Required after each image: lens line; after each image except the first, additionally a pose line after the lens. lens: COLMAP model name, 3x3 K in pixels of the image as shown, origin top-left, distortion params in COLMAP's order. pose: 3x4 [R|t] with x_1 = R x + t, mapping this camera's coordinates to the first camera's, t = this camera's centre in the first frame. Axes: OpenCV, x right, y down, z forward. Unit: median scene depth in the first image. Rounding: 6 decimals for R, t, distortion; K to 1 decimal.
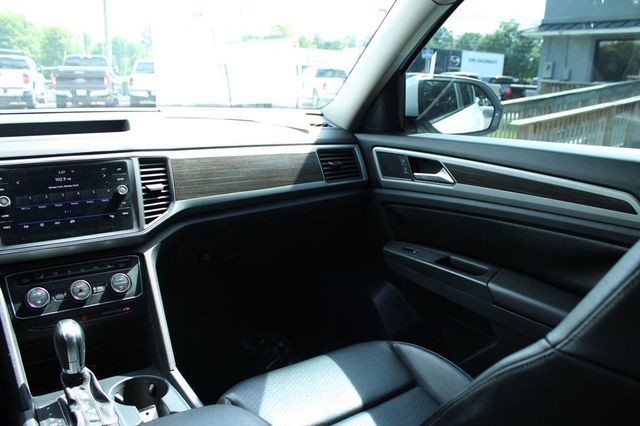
lens RADIAL K [[534.4, 0, 316.5], [0, 534.4, 215.5], [0, 0, 1]] dist [-0.170617, 0.153037]
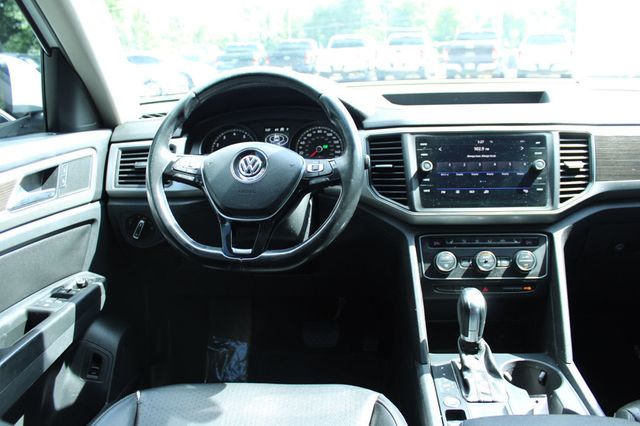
lens RADIAL K [[534.4, 0, 316.5], [0, 534.4, 215.5], [0, 0, 1]] dist [-0.170617, 0.153037]
pose [[0.770113, 0.130533, -0.624409, -0.080863], [-0.100278, 0.991442, 0.083584, 0.004650], [0.629976, -0.001754, 0.776613, 0.008203]]
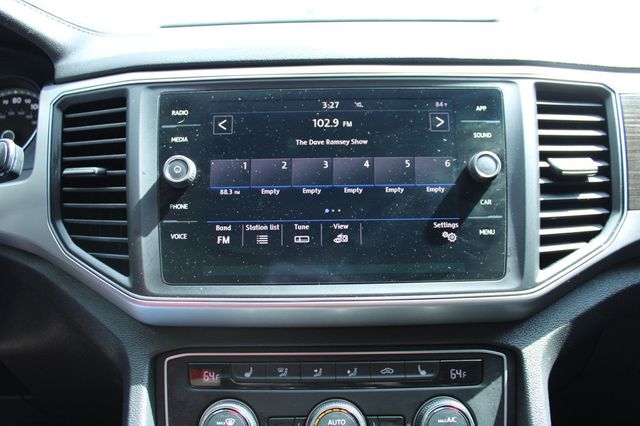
lens RADIAL K [[534.4, 0, 316.5], [0, 534.4, 215.5], [0, 0, 1]] dist [-0.170617, 0.153037]
pose [[0.815723, 0.112987, -0.567300, -0.260050], [-0.104214, 0.993396, 0.048002, -0.020073], [0.568977, 0.019965, 0.822111, 0.645564]]
